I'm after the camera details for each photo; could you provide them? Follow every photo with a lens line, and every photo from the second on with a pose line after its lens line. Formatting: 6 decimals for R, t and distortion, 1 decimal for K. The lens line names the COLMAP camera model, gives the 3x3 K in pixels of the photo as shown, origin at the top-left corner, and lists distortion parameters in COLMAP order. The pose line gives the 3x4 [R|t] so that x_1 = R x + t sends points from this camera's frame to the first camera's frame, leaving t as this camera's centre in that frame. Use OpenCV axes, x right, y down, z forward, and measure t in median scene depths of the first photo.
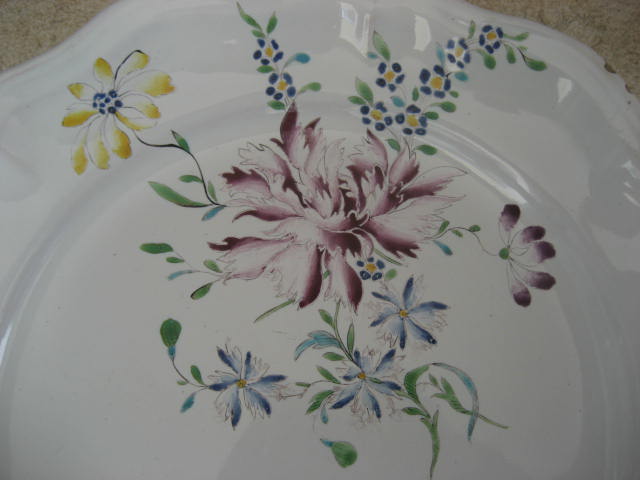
lens RADIAL K [[647.9, 0, 321.1], [0, 647.9, 237.5], [0, 0, 1]] dist [-0.085375, 0.000000]
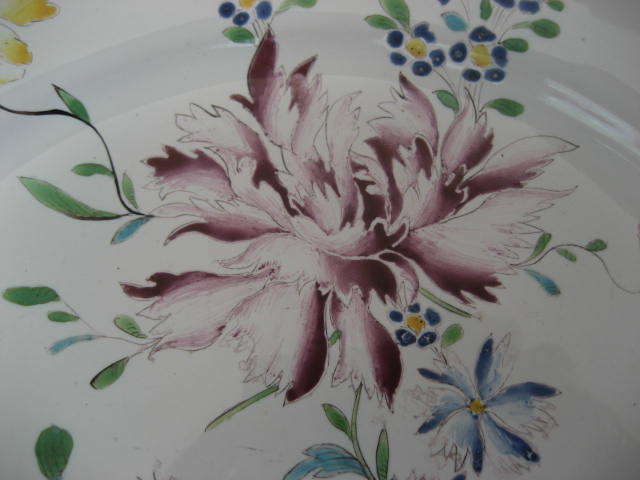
lens RADIAL K [[647.9, 0, 318.7], [0, 647.9, 243.5], [0, 0, 1]] dist [-0.085375, 0.000000]
pose [[0.999616, -0.025319, -0.011226, 0.002645], [0.025662, 0.999171, 0.031602, -0.039359], [0.010417, -0.031878, 0.999437, 0.442884]]
